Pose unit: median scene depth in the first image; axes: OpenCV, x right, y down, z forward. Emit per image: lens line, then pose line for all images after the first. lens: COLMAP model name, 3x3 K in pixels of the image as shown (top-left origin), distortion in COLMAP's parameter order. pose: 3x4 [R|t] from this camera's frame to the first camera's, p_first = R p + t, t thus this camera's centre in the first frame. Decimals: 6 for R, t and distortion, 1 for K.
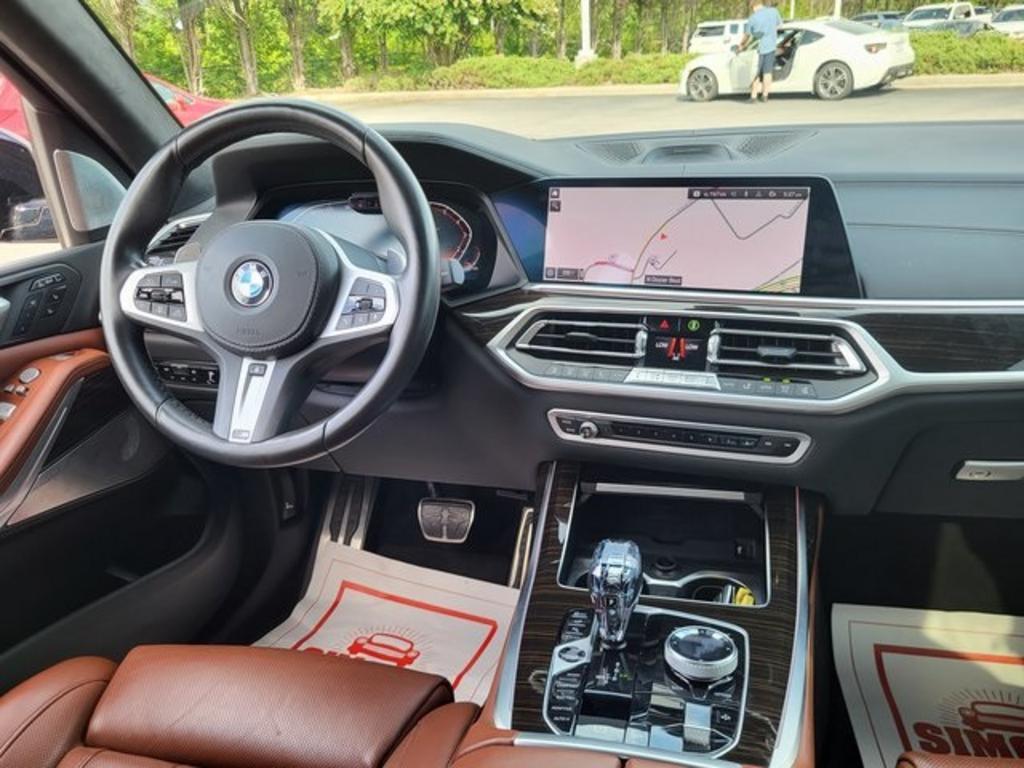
lens RADIAL K [[795.6, 0, 509.6], [0, 795.6, 382.4], [0, 0, 1]] dist [0.008073, -0.006953]
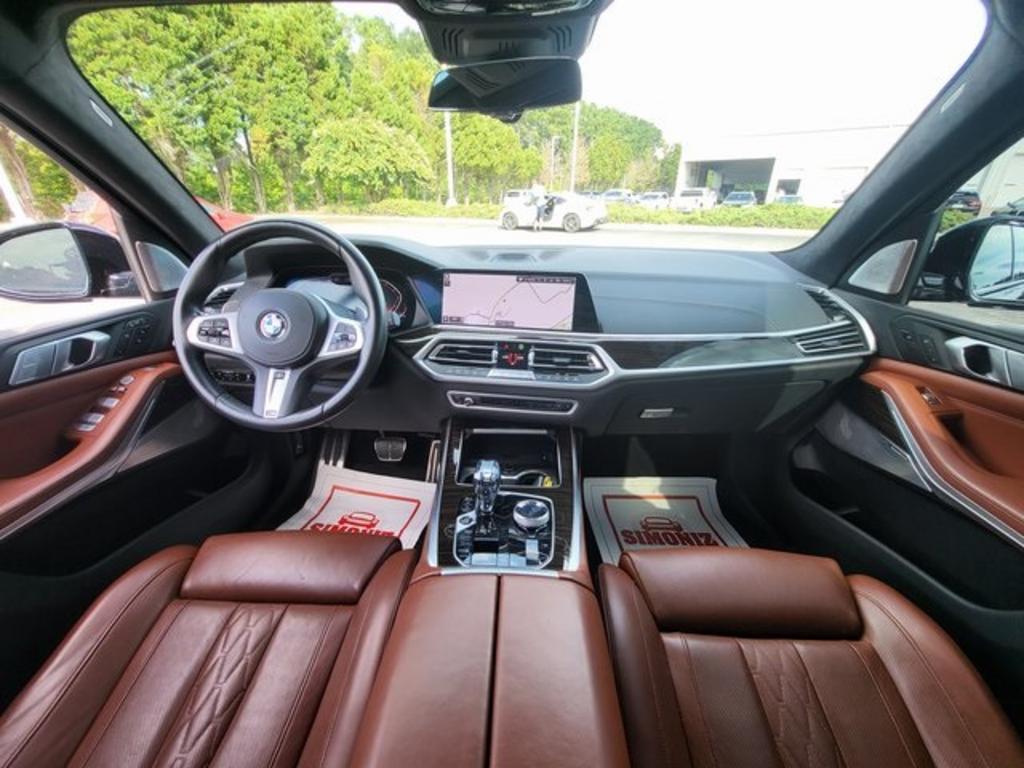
lens RADIAL K [[400.2, 0, 504.8], [0, 400.2, 387.9], [0, 0, 1]] dist [-0.008835, -0.000320]
pose [[0.975962, -0.030950, 0.215731, -0.021836], [0.021226, 0.998658, 0.047245, -0.016430], [-0.216904, -0.041530, 0.975309, 0.037299]]
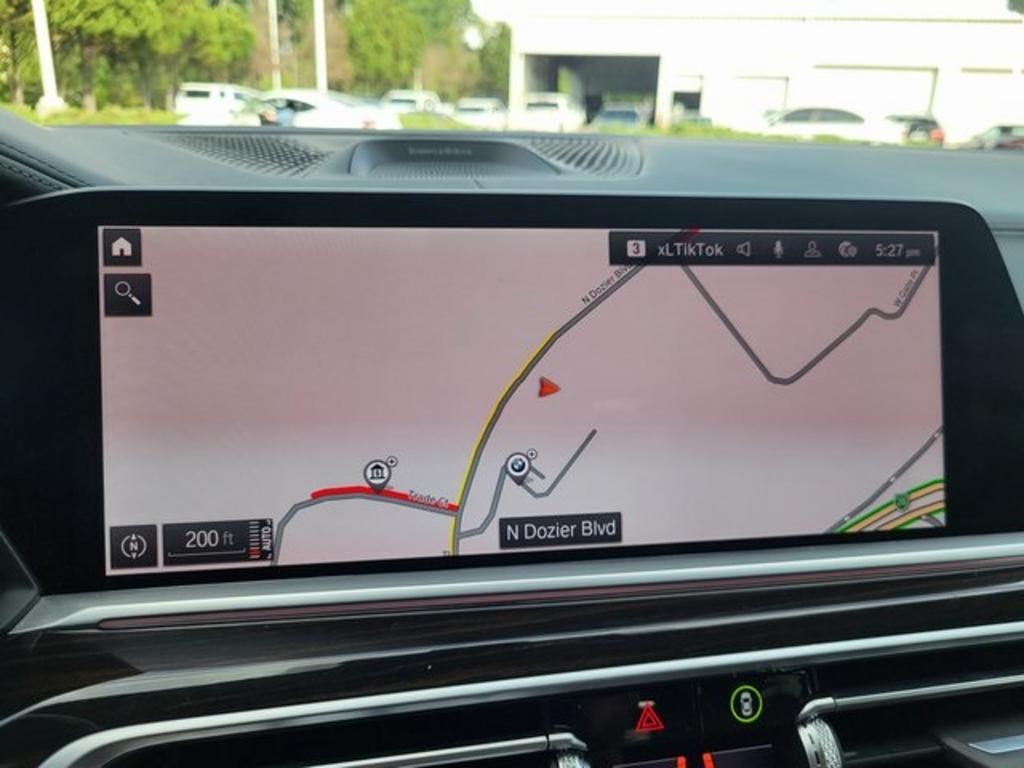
lens RADIAL K [[810.7, 0, 512.0], [0, 810.7, 384.0], [0, 0, 1]] dist [-0.001876, 0.002225]
pose [[0.830123, -0.085716, 0.550953, 0.012500], [0.131109, 0.990415, -0.043455, -0.165570], [-0.541947, 0.108308, 0.833404, 0.718209]]
